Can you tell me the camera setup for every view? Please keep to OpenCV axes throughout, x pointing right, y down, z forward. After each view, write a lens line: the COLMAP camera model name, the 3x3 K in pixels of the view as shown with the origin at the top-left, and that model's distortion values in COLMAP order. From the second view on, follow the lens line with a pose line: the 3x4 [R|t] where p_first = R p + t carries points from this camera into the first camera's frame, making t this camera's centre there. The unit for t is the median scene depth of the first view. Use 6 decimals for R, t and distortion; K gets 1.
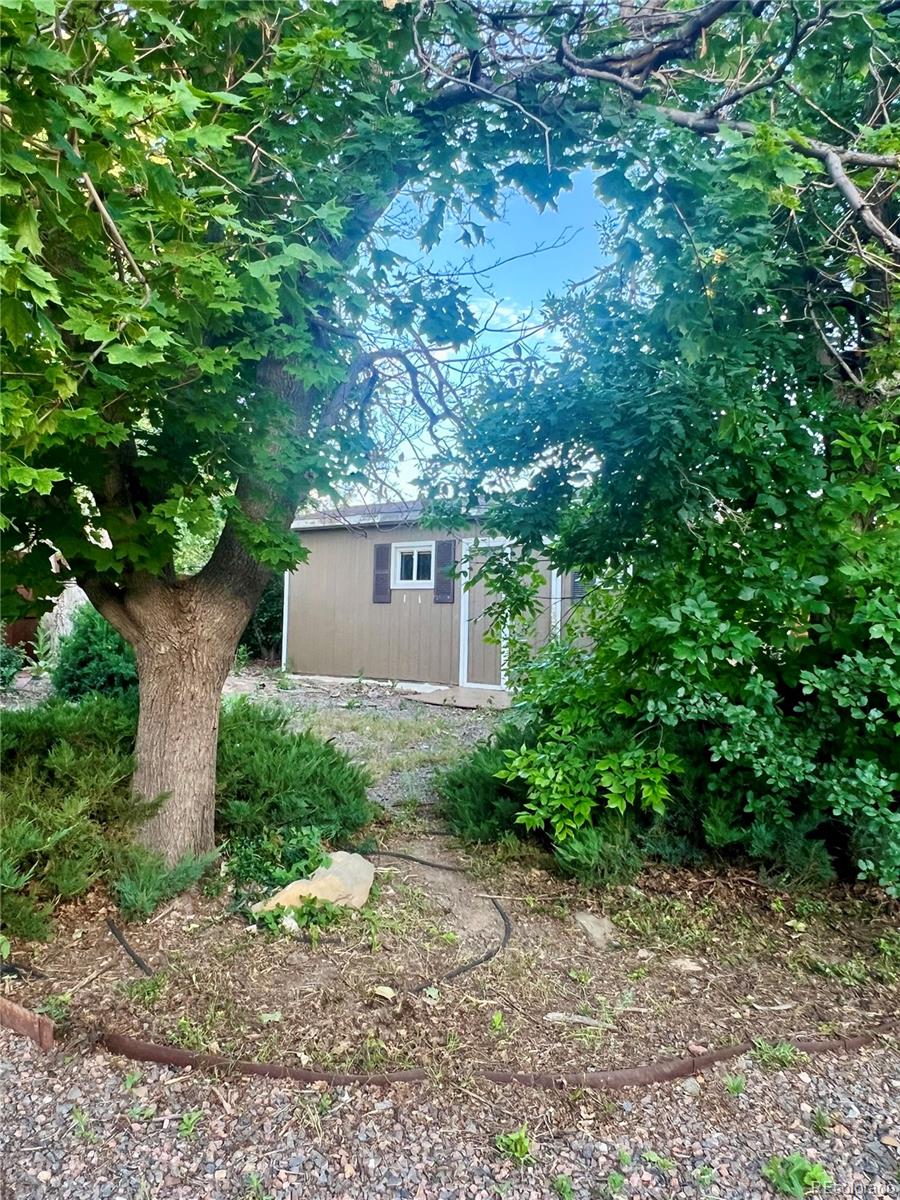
lens RADIAL K [[875.5, 0, 450.0], [0, 875.5, 600.0], [0, 0, 1]] dist [0.000111, -0.001352]
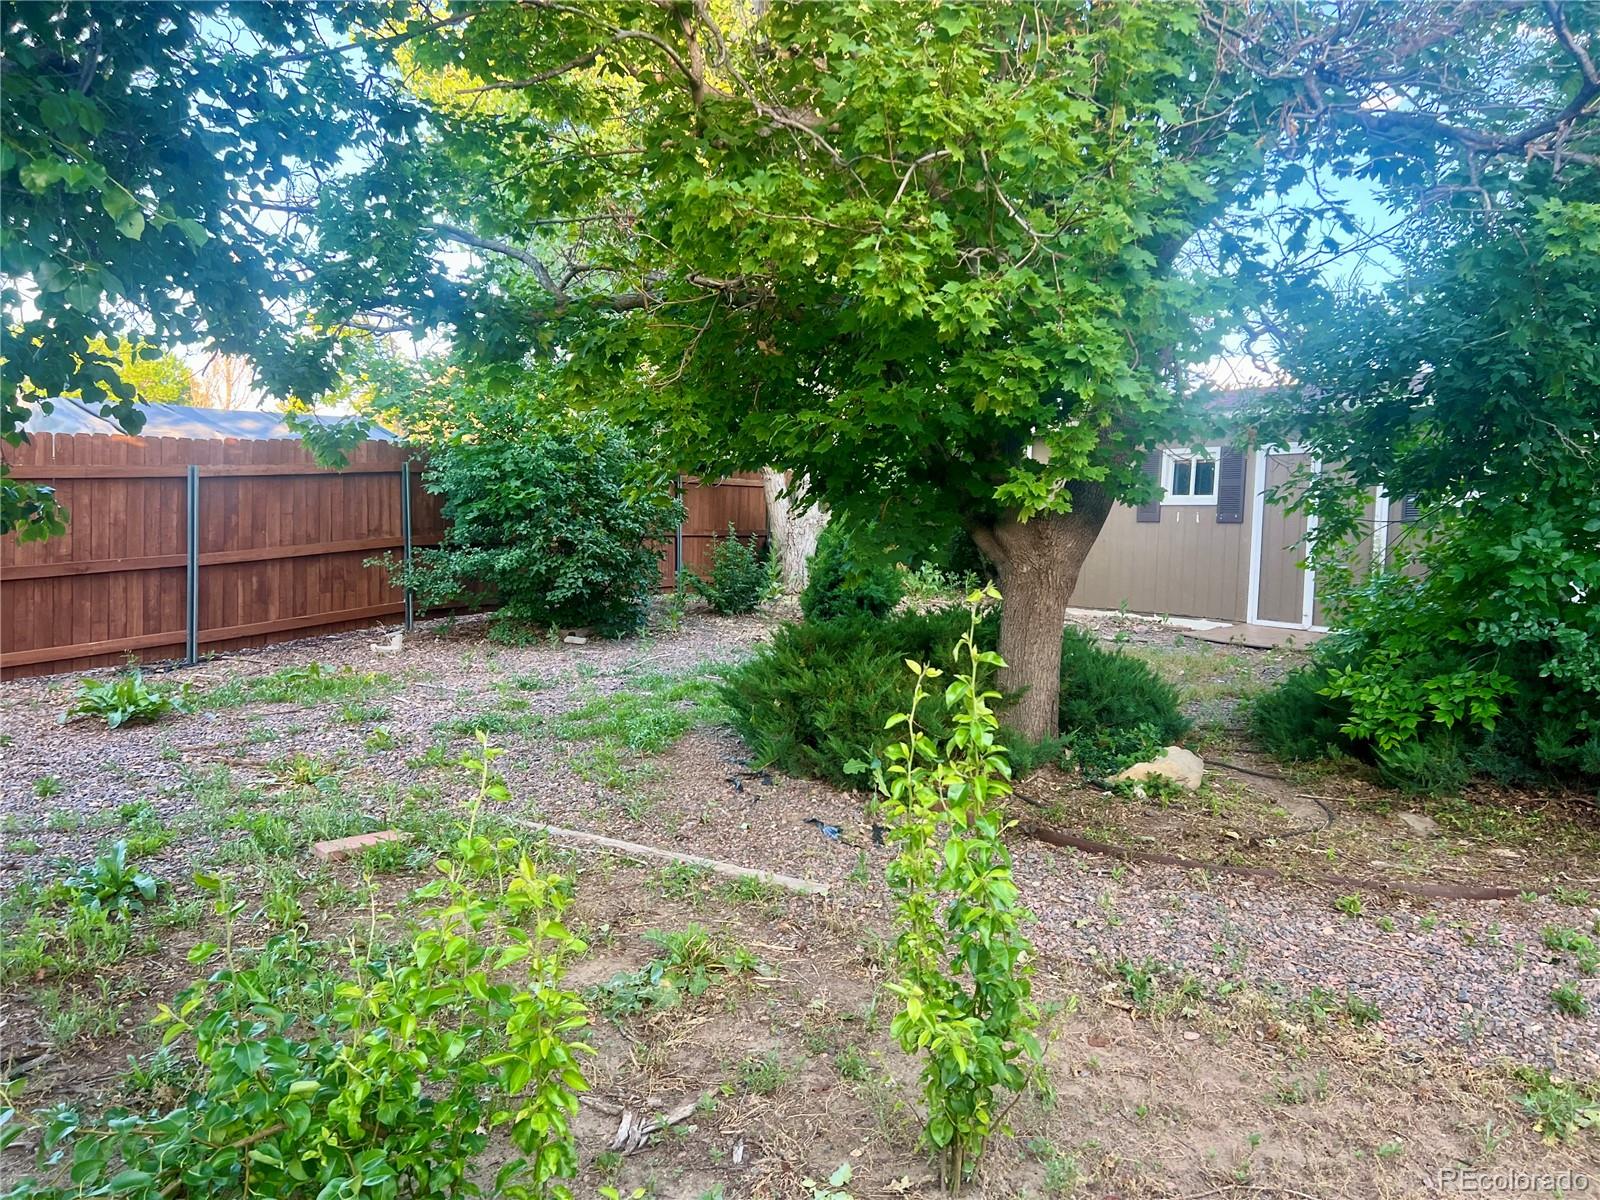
lens RADIAL K [[1199.2, 0, 800.5], [0, 1199.2, 605.2], [0, 0, 1]] dist [0.062024, -0.077386]
pose [[0.949275, 0.027150, -0.313272, -0.093522], [-0.002682, 0.996928, 0.078271, -0.020994], [0.314435, -0.073461, 0.946432, -0.622660]]
